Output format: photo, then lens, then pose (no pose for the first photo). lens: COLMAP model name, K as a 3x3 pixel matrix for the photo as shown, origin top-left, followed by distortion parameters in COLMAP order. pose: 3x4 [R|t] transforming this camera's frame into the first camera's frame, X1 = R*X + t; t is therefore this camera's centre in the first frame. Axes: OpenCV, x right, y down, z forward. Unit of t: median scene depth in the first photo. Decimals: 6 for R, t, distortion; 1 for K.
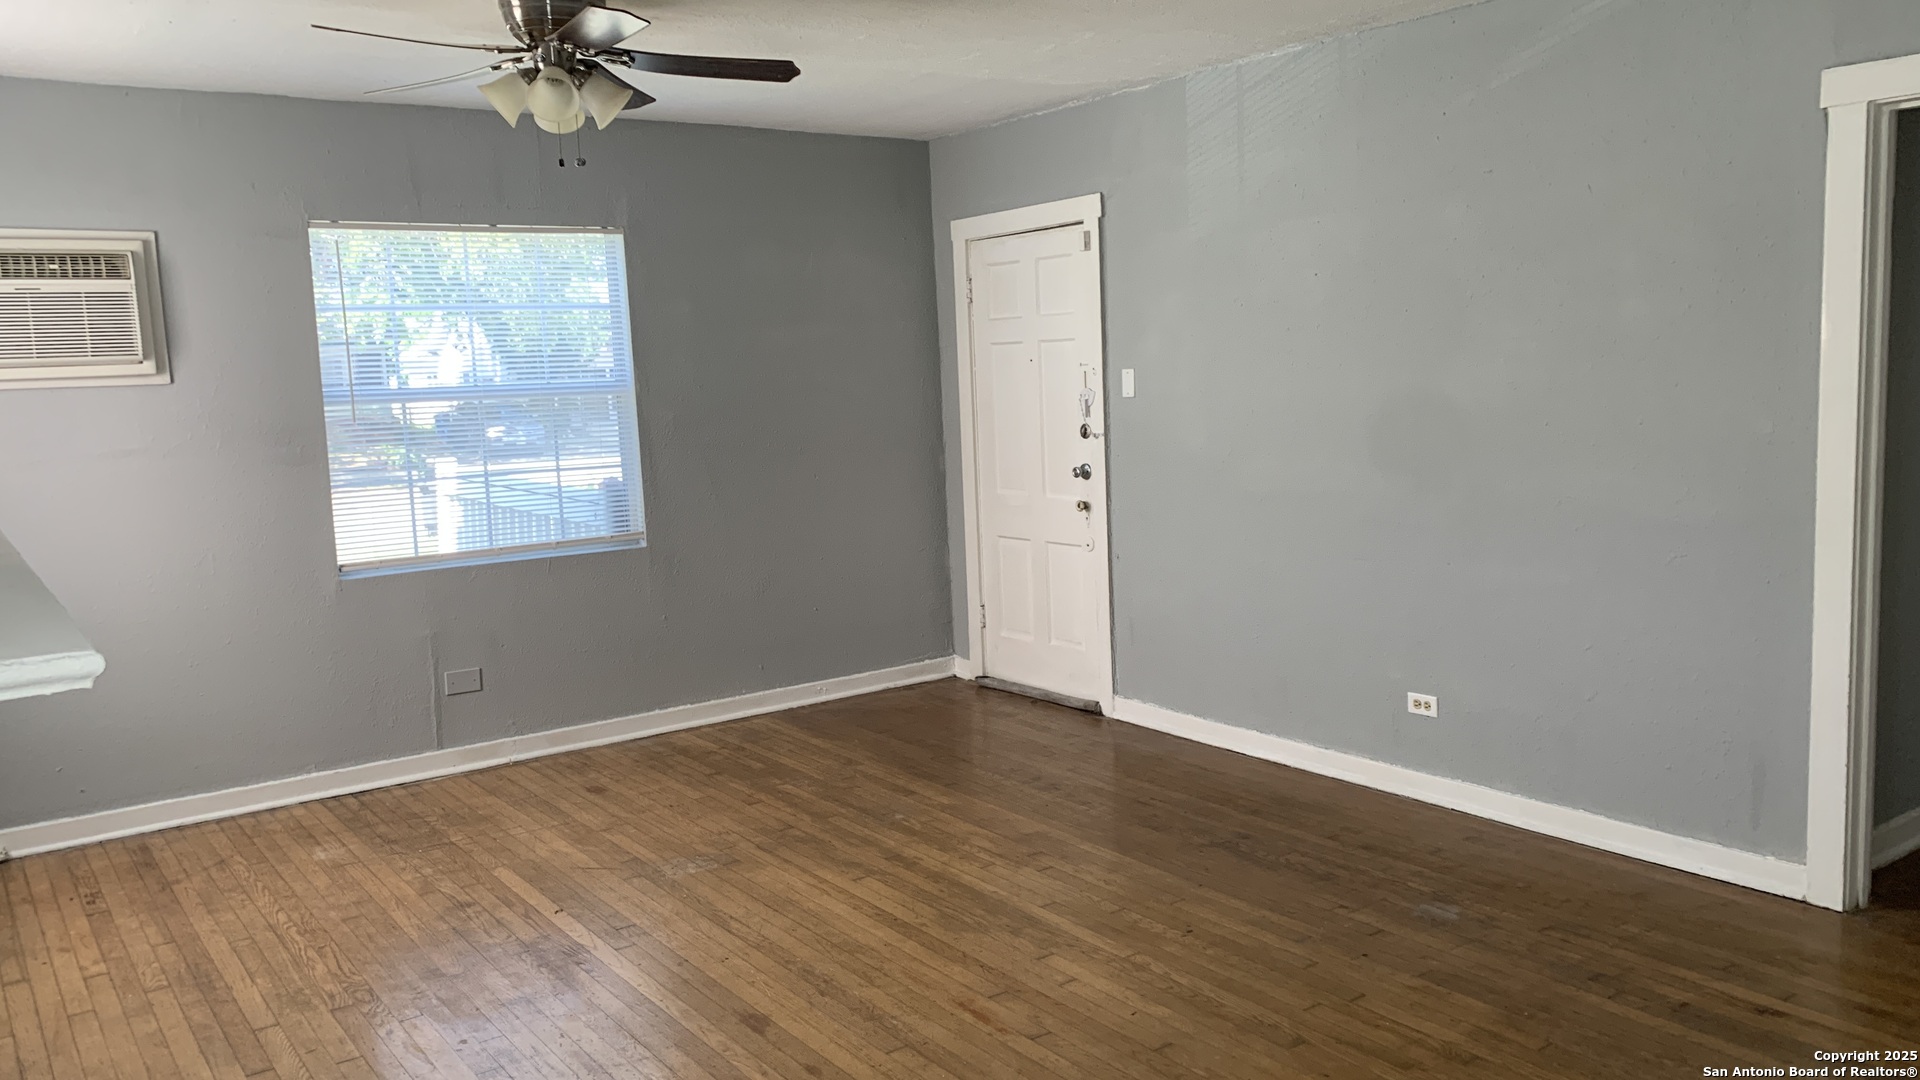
lens RADIAL K [[1460.7, 0, 945.4], [0, 1460.7, 527.6], [0, 0, 1]] dist [0.014777, -0.029805]
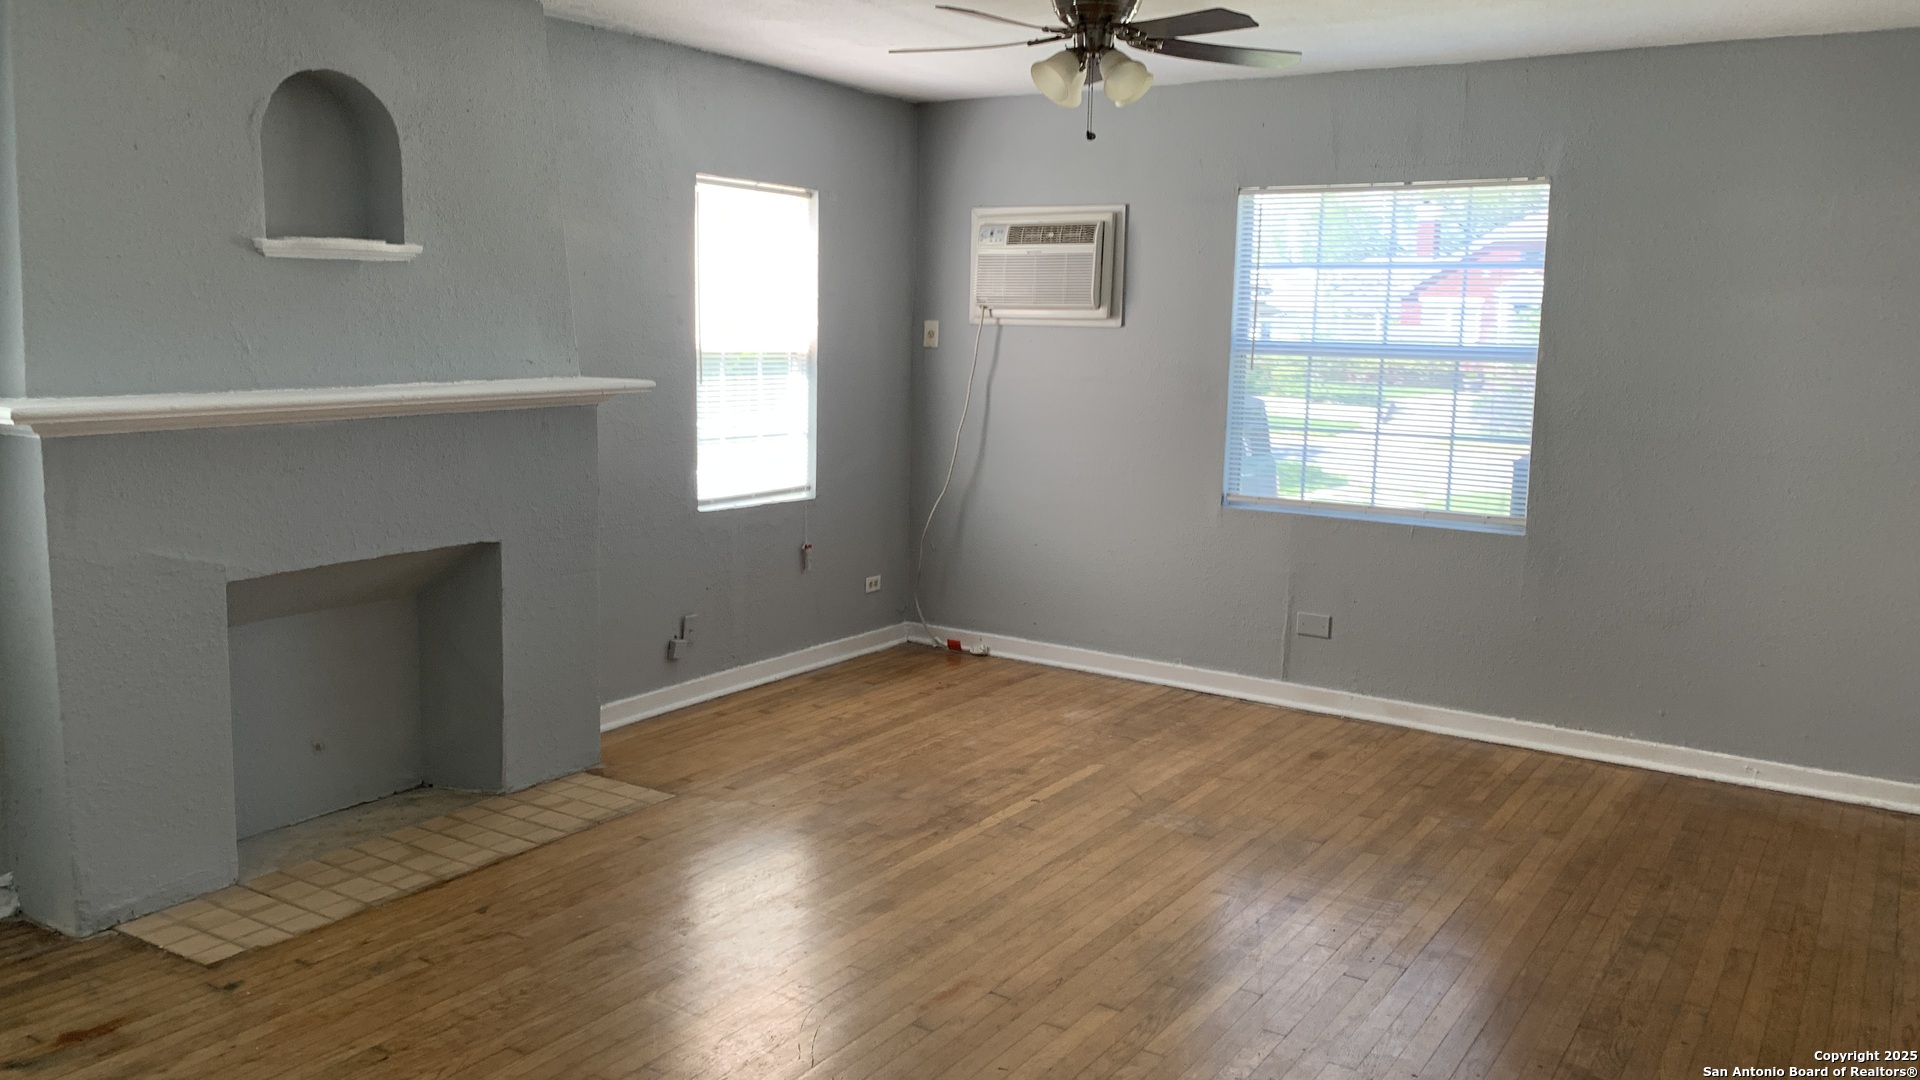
lens RADIAL K [[1460.7, 0, 951.0], [0, 1460.7, 537.1], [0, 0, 1]] dist [0.014777, -0.029805]
pose [[0.335664, 0.179072, -0.924804, 0.626659], [-0.141171, 0.980240, 0.138567, -0.075750], [0.931343, 0.084044, 0.354311, 0.442206]]
